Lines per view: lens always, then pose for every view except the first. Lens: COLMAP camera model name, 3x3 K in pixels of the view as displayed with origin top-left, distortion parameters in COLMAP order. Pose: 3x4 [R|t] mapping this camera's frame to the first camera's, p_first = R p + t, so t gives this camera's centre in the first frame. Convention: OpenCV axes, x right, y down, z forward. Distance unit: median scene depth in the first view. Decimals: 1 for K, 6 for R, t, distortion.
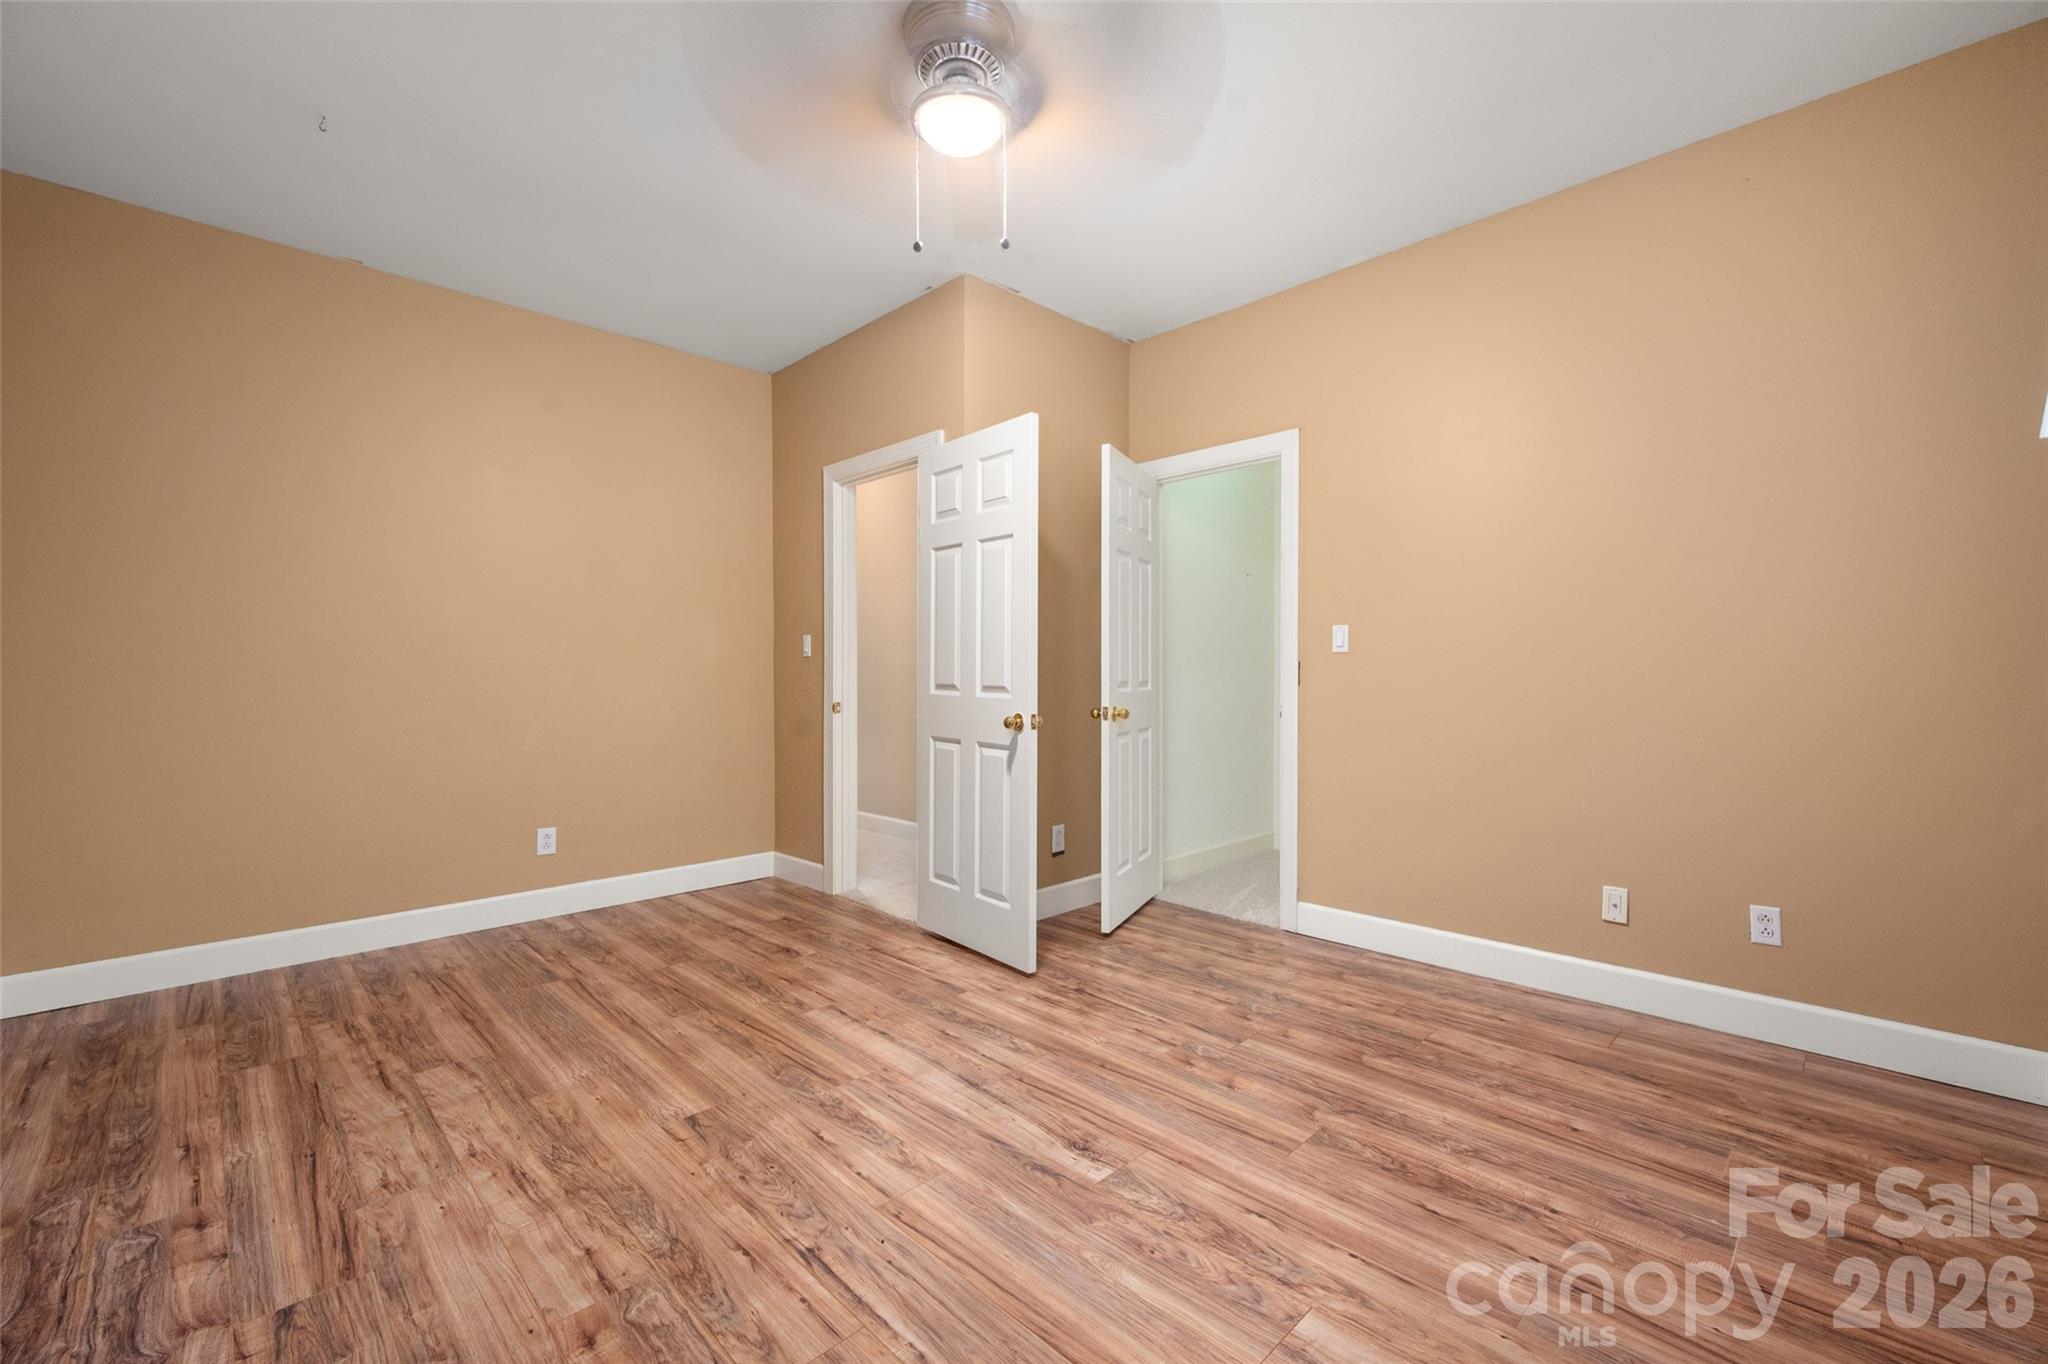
lens RADIAL K [[825.4, 0, 1023.8], [0, 825.4, 675.5], [0, 0, 1]] dist [0.002060, 0.000143]
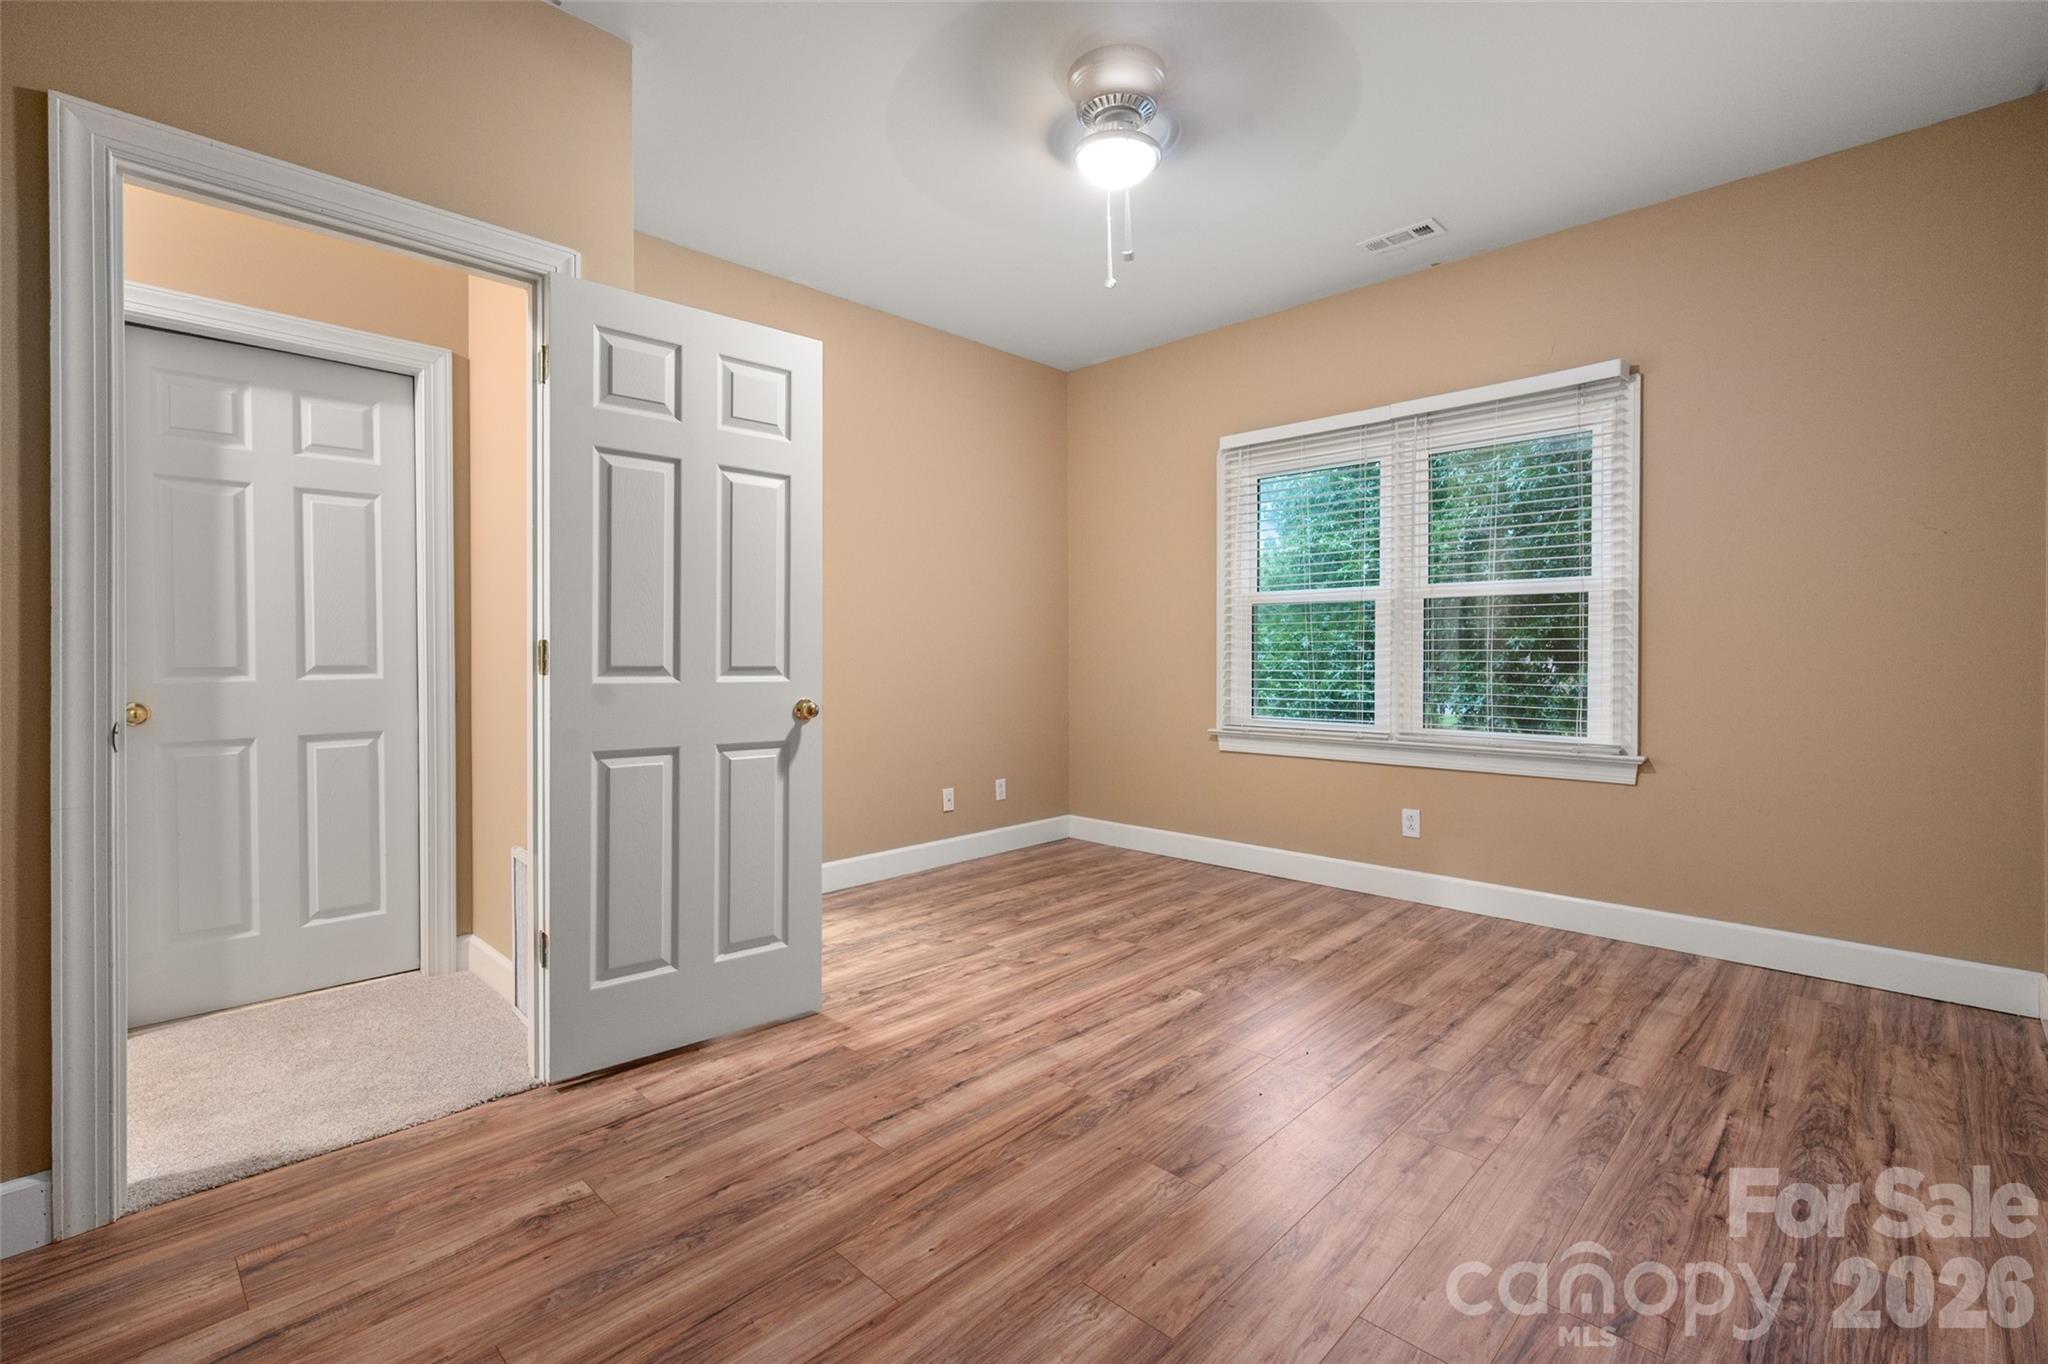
lens RADIAL K [[897.7, 0, 1024.0], [0, 897.7, 665.8], [0, 0, 1]] dist [0.000497, 0.000044]
pose [[-0.010255, -0.011679, 0.999879, -1.080557], [0.002089, 0.999929, 0.011701, 0.003777], [-0.999945, 0.002209, -0.010230, 0.957066]]
